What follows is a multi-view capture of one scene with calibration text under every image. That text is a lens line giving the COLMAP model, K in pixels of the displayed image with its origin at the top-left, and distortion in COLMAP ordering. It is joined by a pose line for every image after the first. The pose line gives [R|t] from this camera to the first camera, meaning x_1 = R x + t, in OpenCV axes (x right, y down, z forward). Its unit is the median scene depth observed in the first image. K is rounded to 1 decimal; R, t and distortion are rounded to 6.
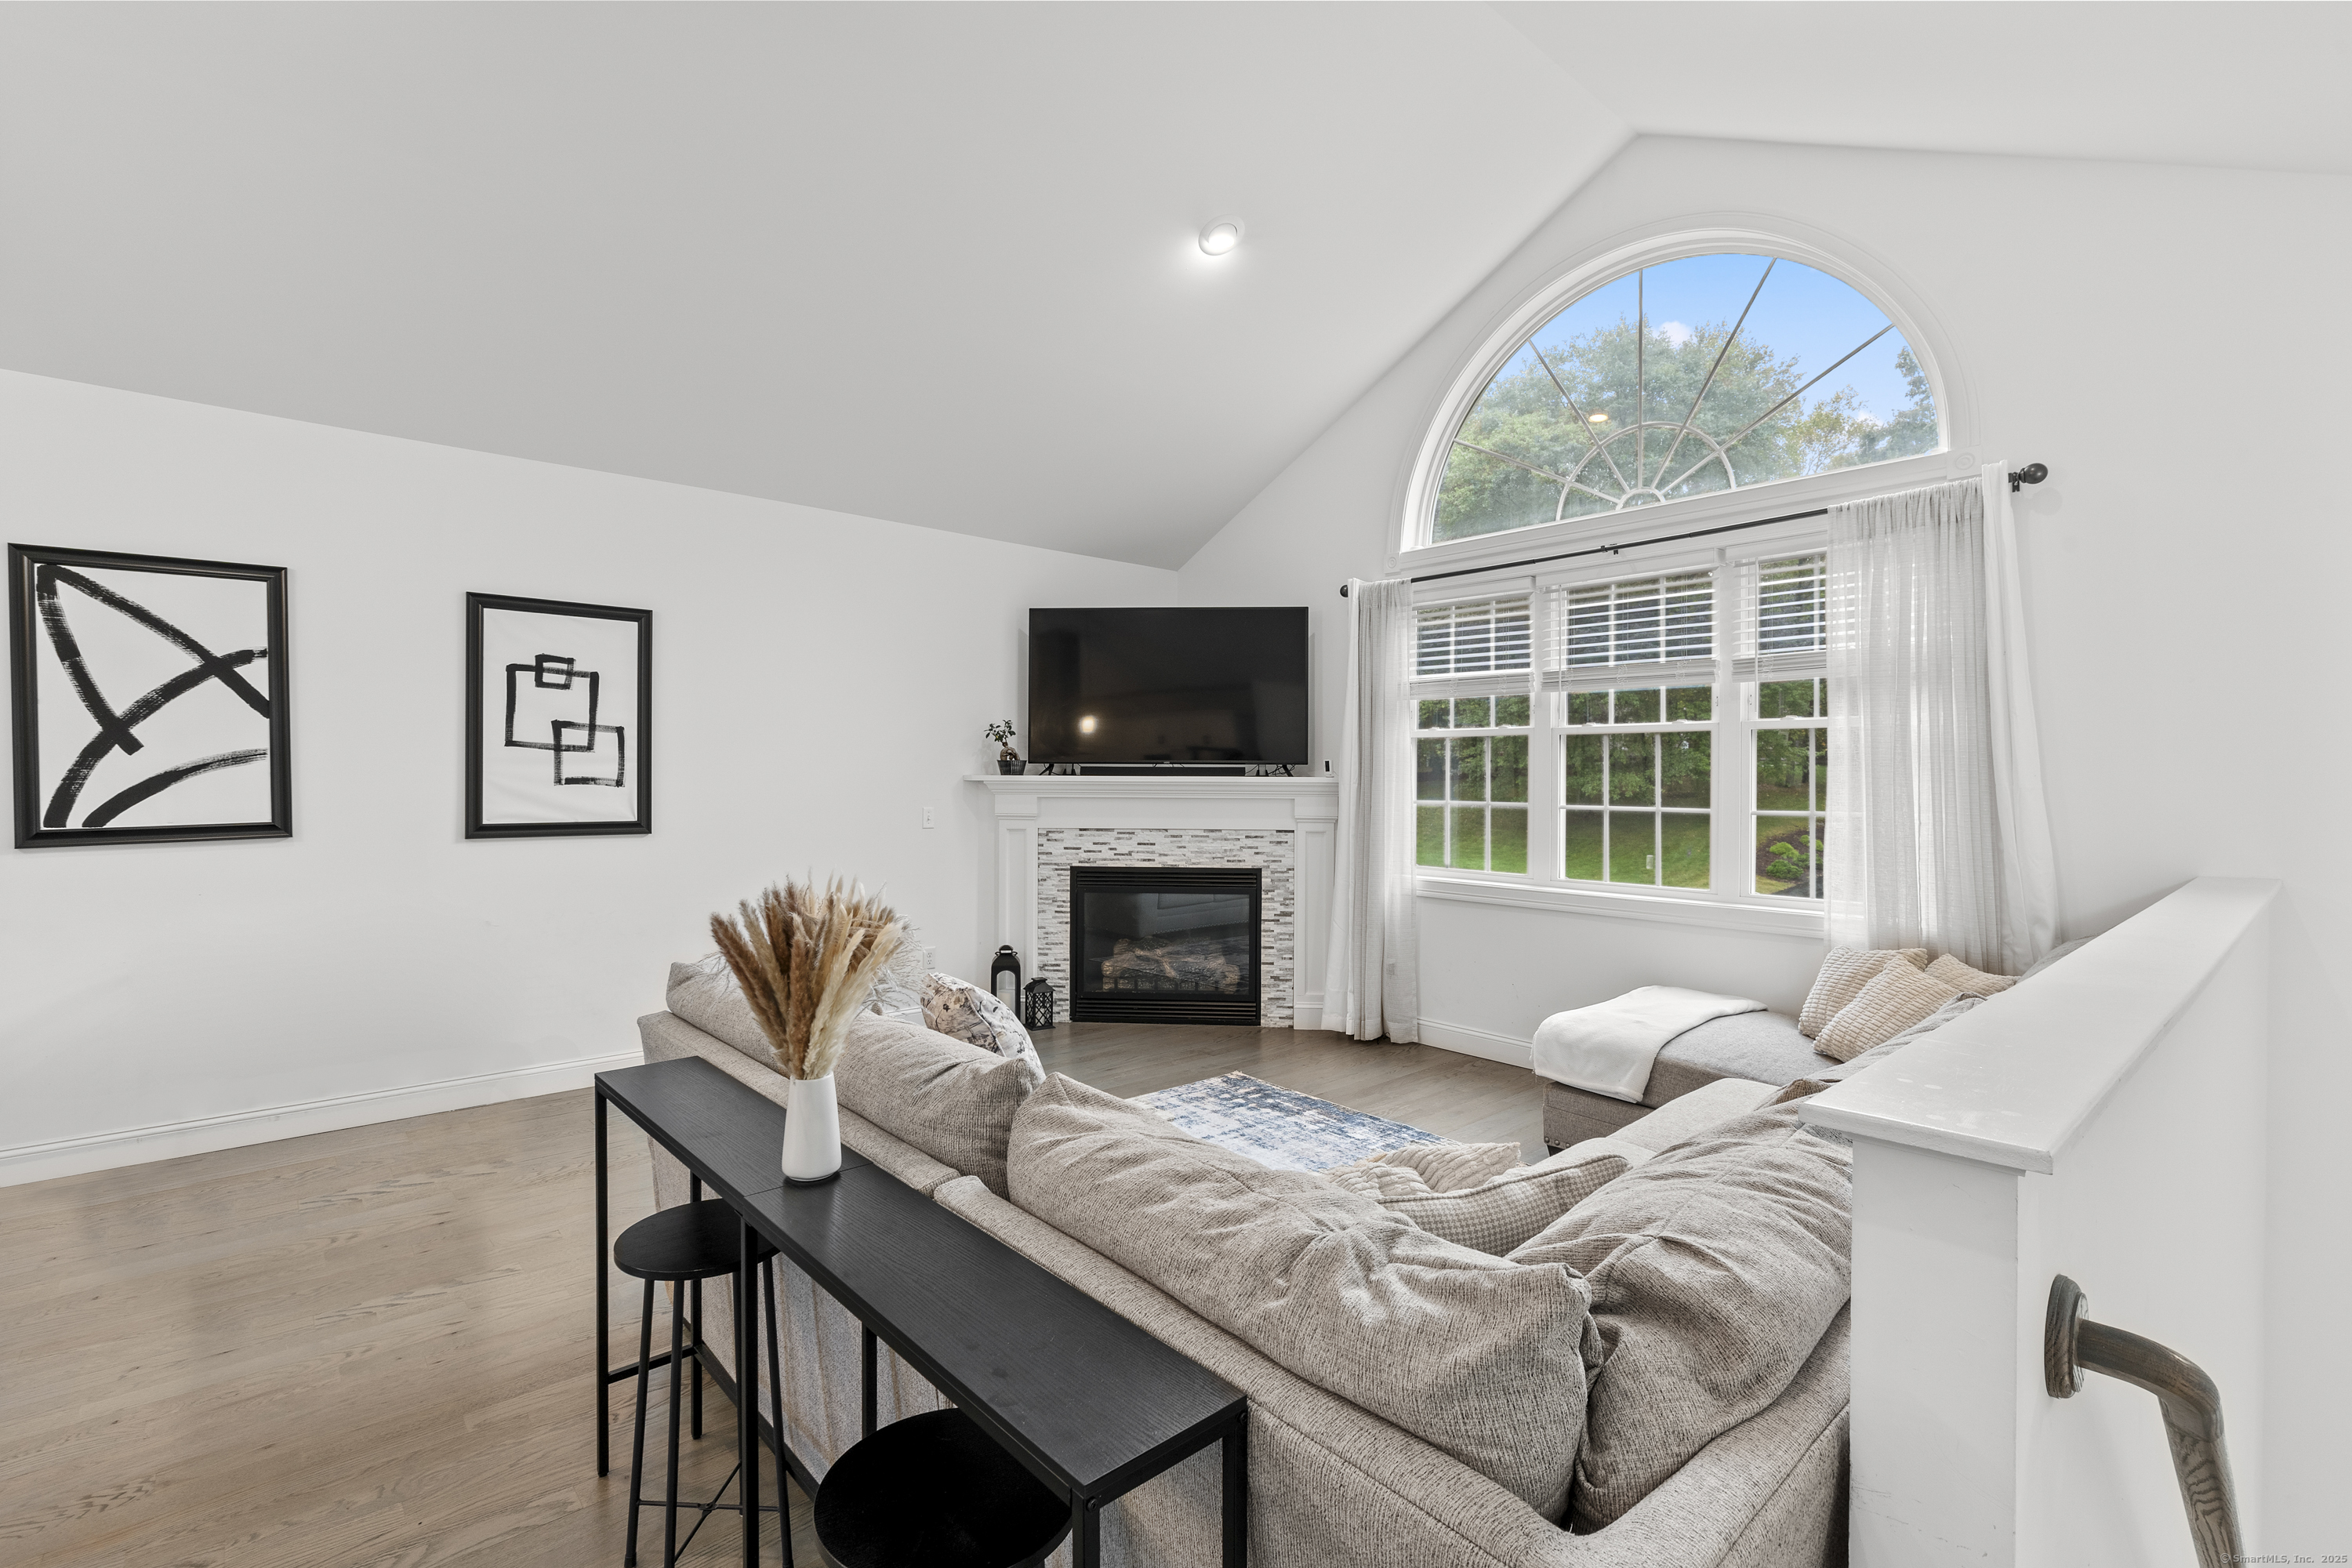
lens RADIAL K [[1068.5, 0, 1138.7], [0, 1068.5, 778.7], [0, 0, 1]] dist [-0.015523, 0.004576]
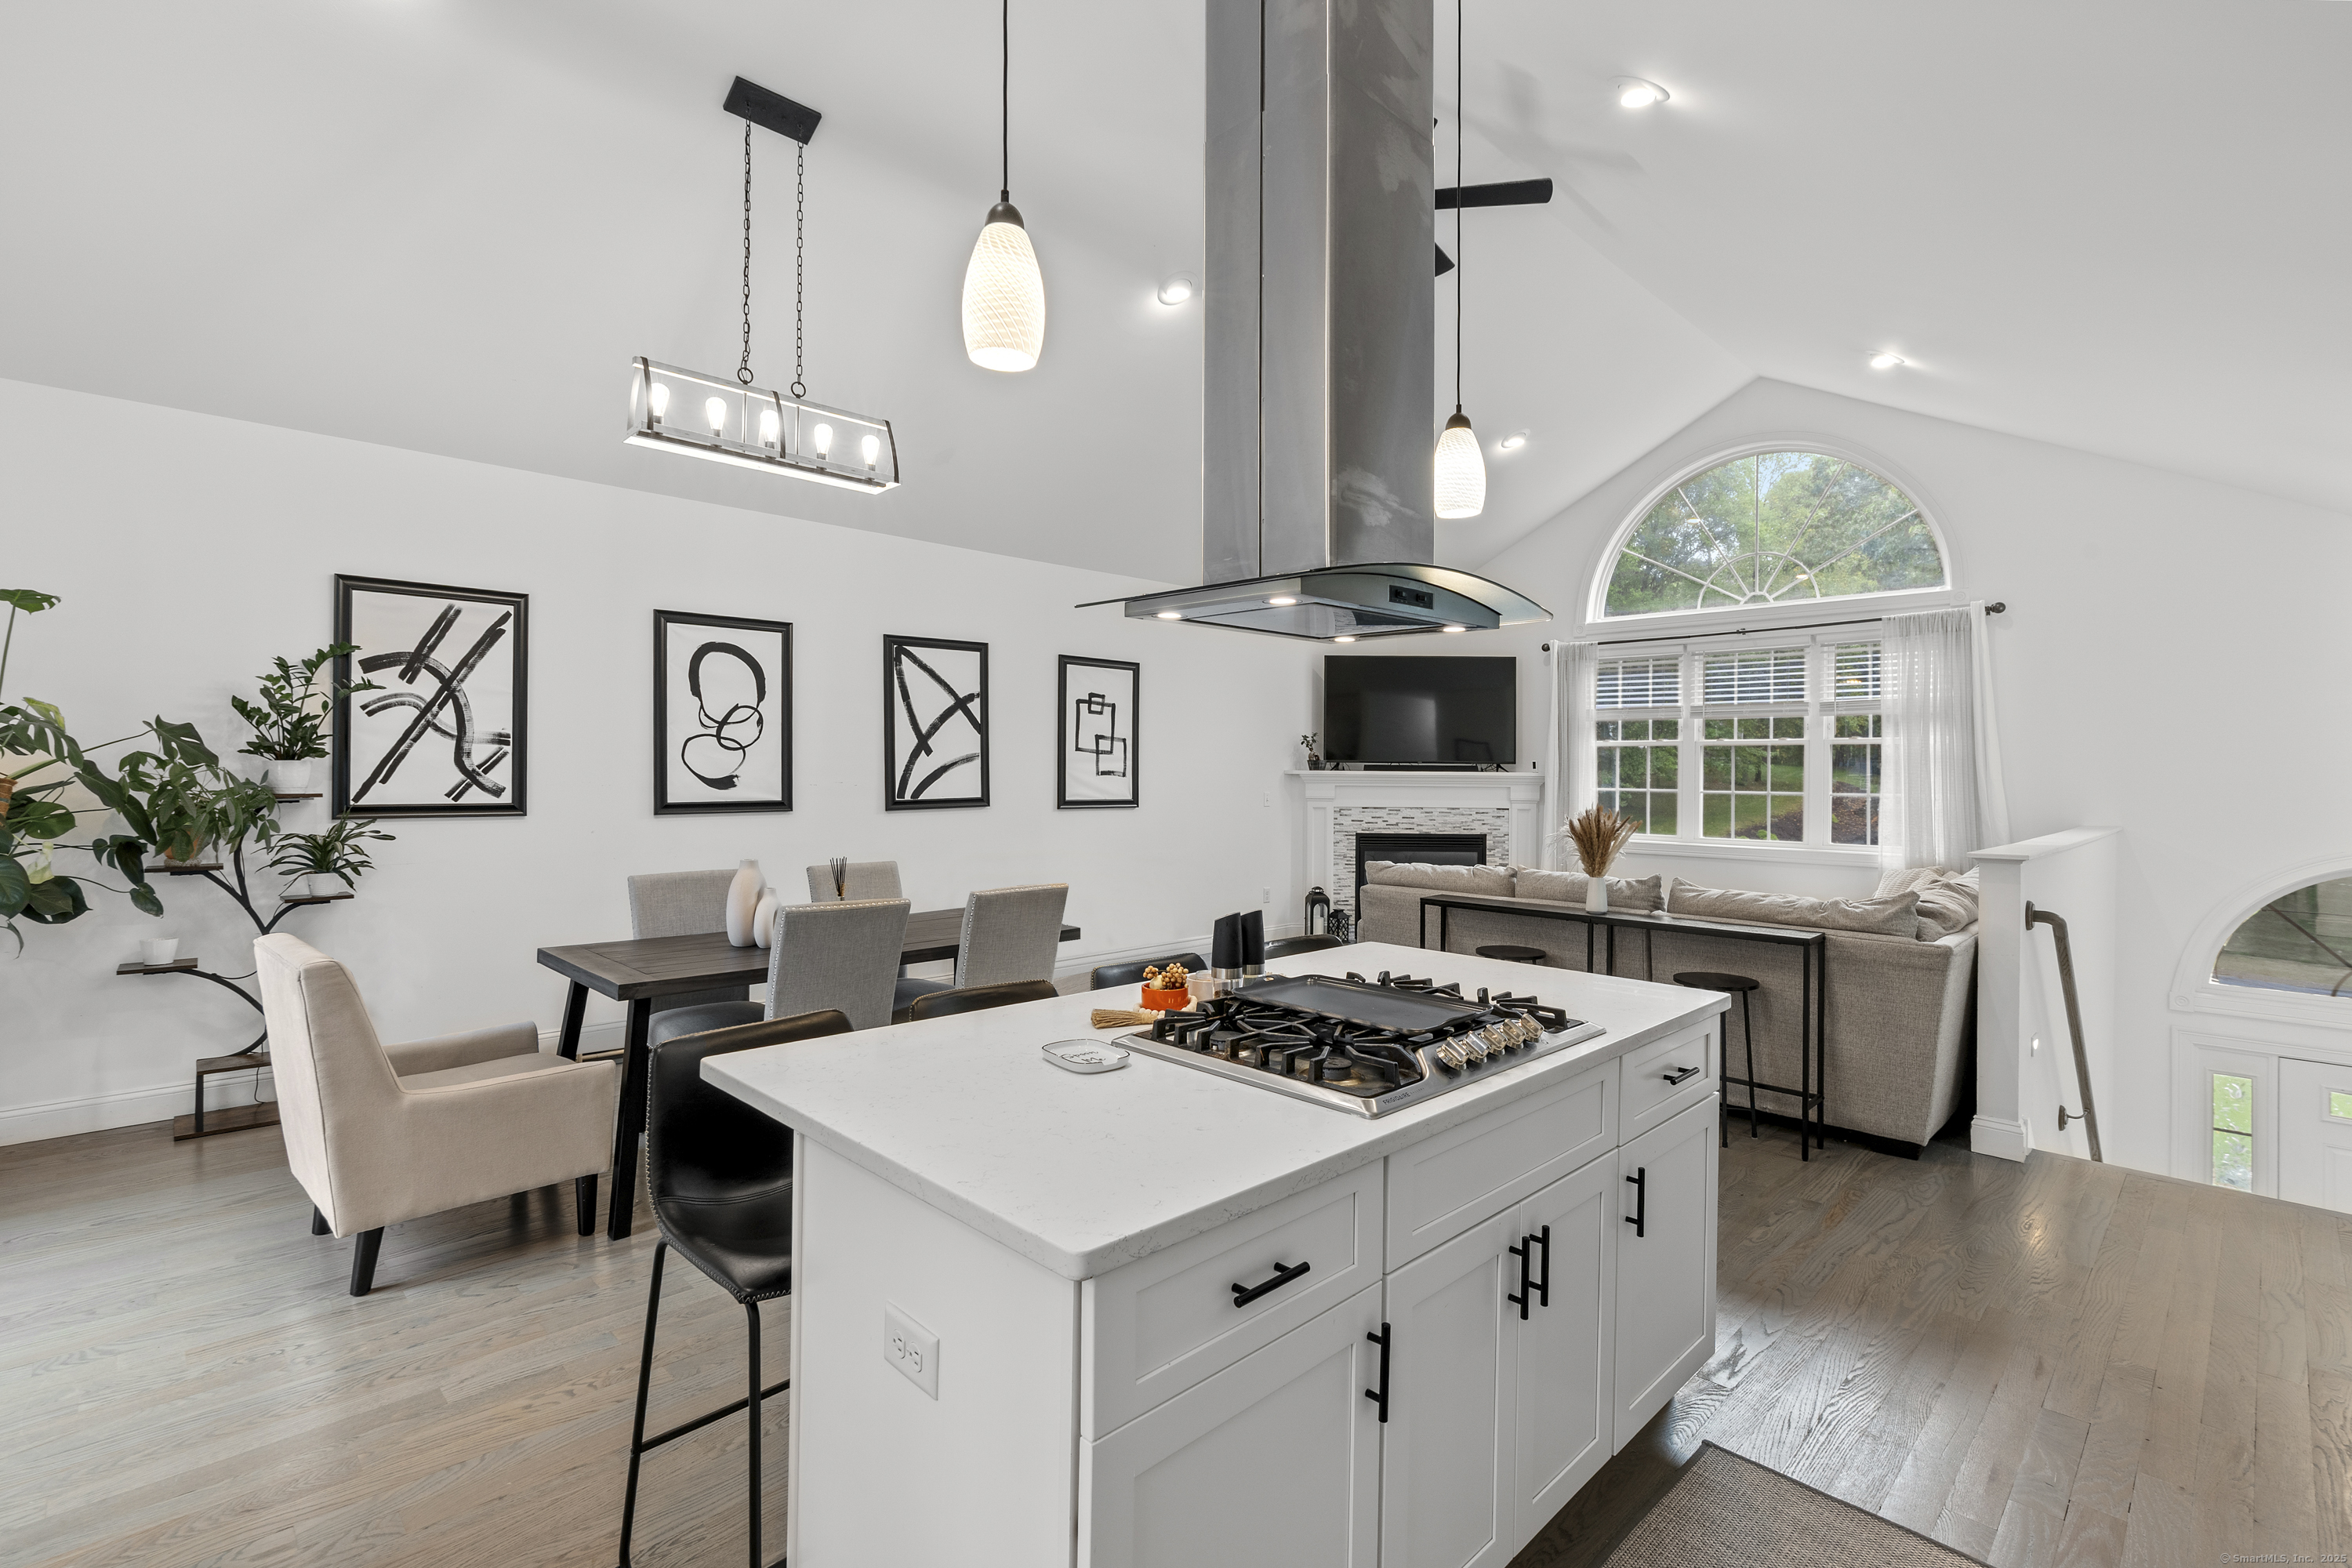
lens RADIAL K [[1068.5, 0, 1153.3], [0, 1068.5, 770.1], [0, 0, 1]] dist [-0.015523, 0.004576]
pose [[0.998781, 0.003983, 0.049193, -0.534519], [-0.003867, 0.999989, -0.002468, 0.001469], [-0.049202, 0.002275, 0.998786, -0.575998]]
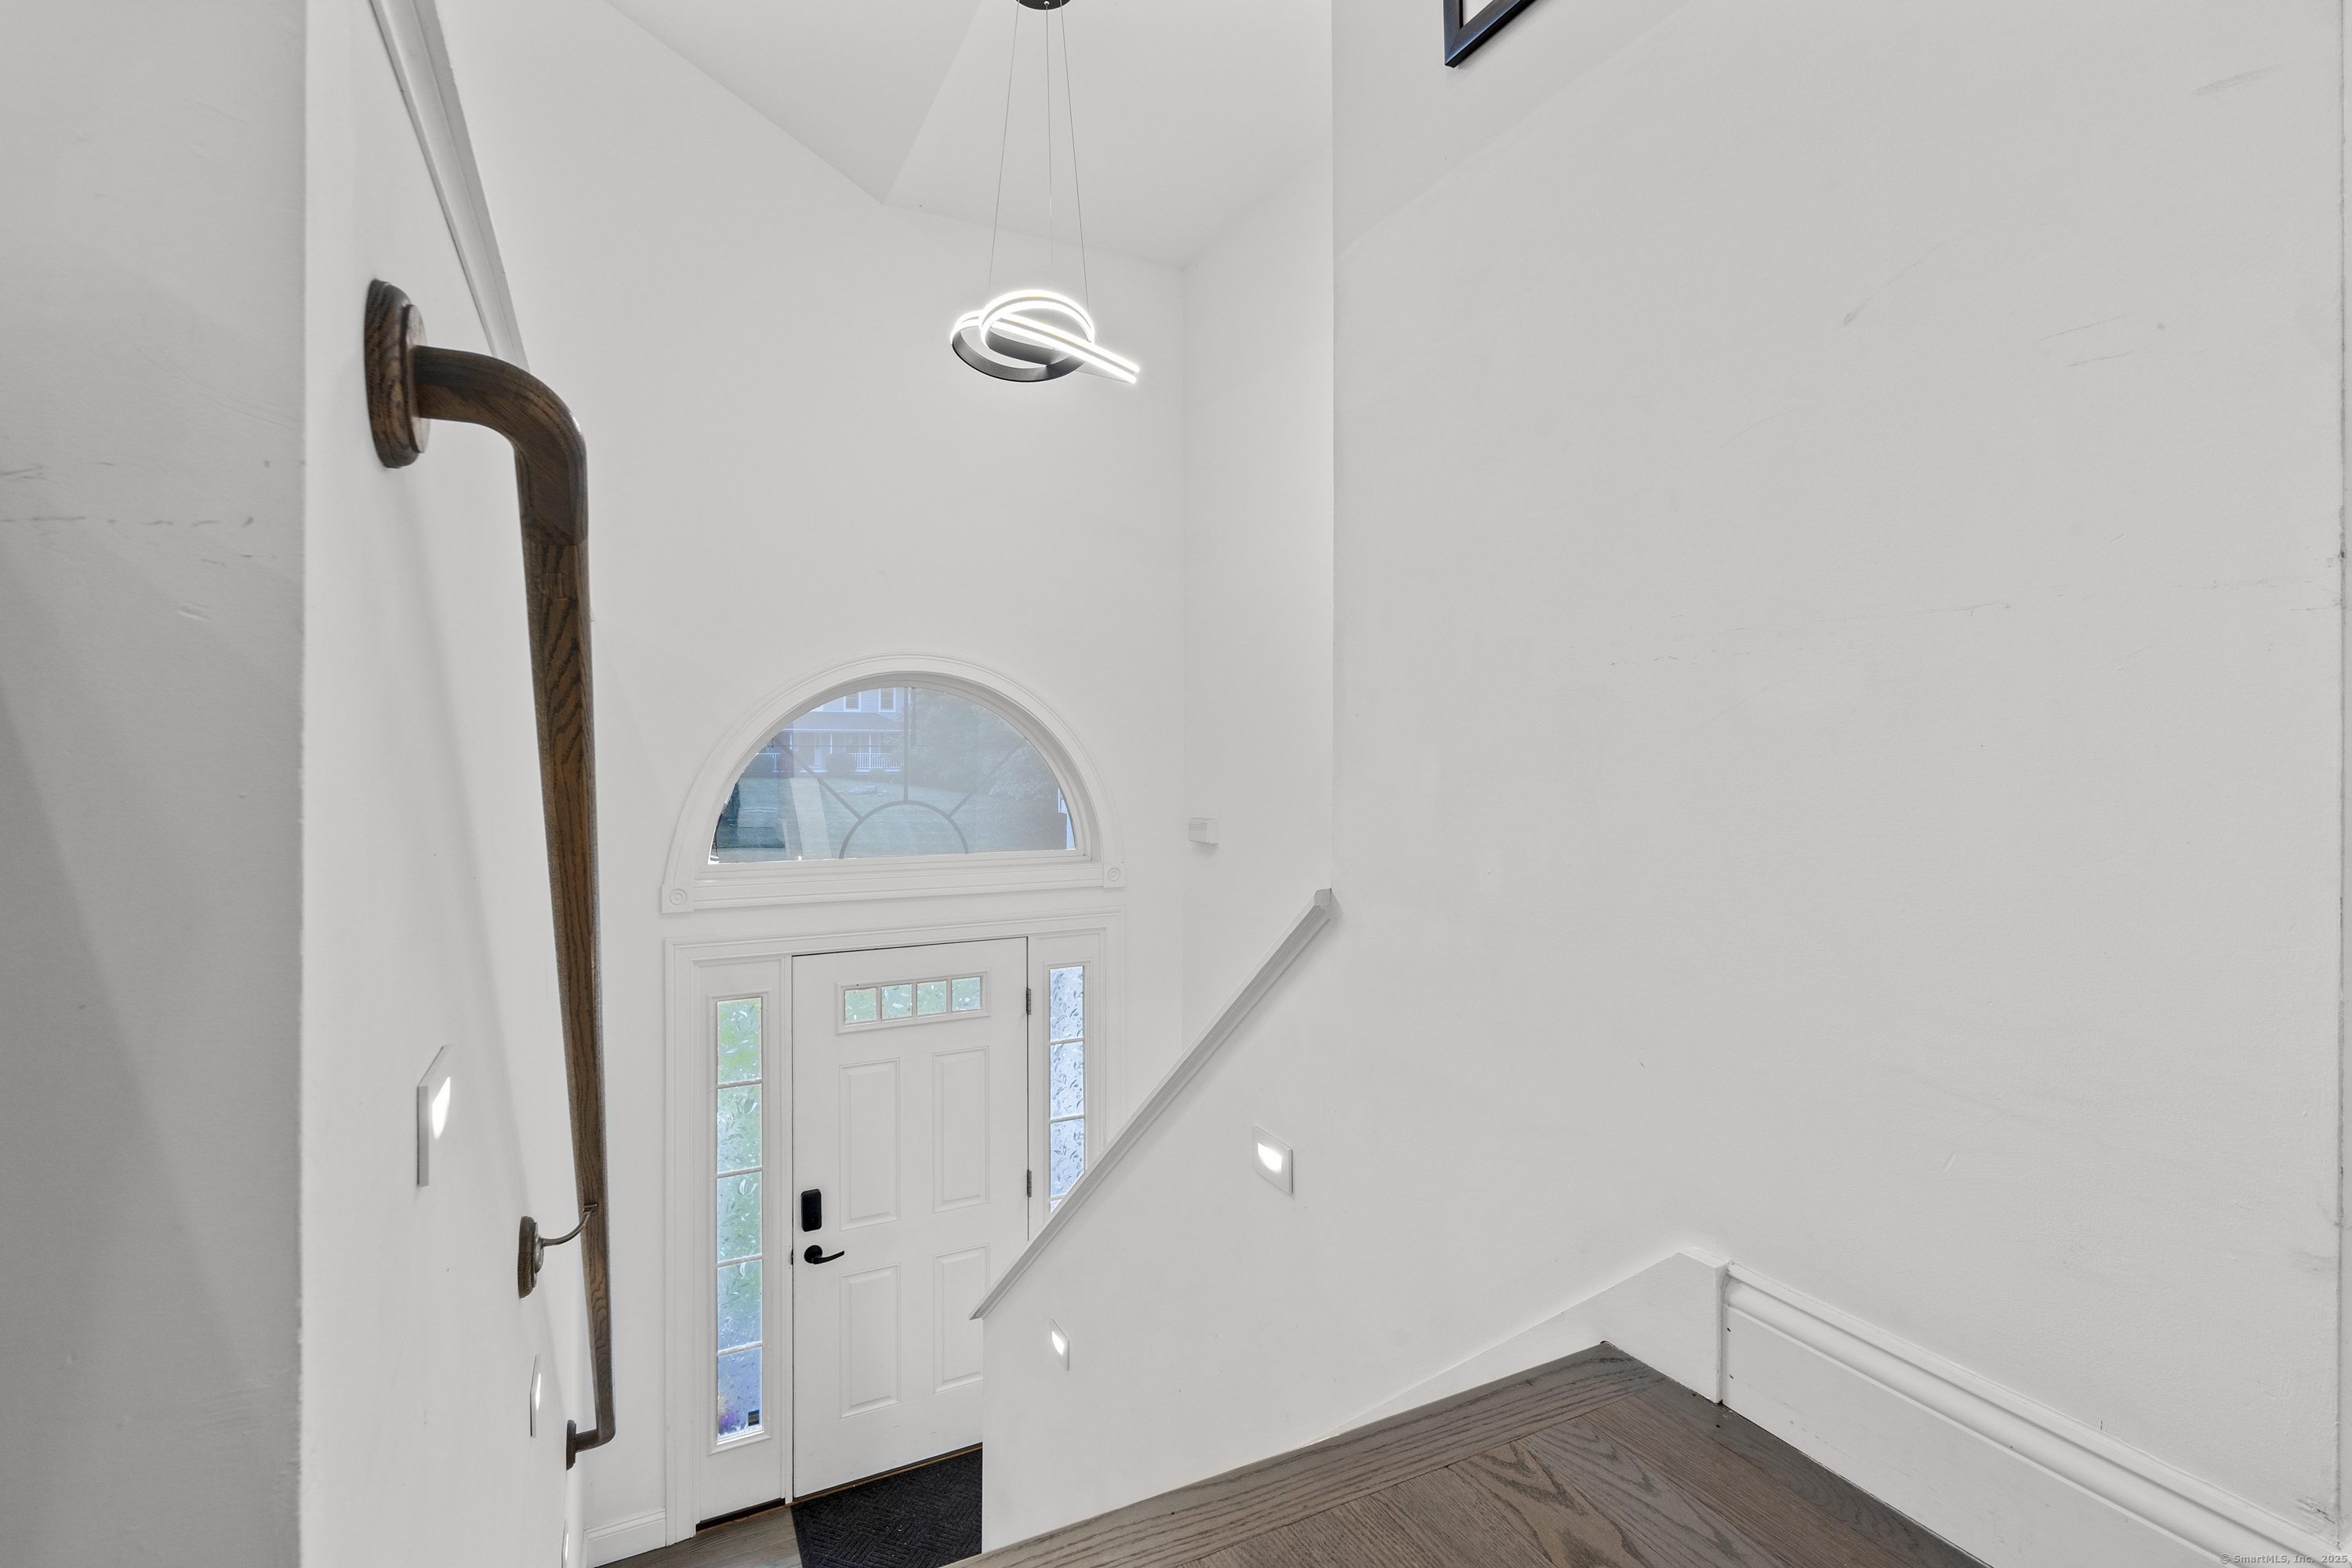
lens RADIAL K [[1068.5, 0, 1175.3], [0, 1068.5, 771.5], [0, 0, 1]] dist [-0.015523, 0.004576]
pose [[0.237953, -0.014150, 0.971174, 0.068769], [-0.011281, 0.999786, 0.017331, 0.156966], [-0.971211, -0.015079, 0.237742, 0.071976]]
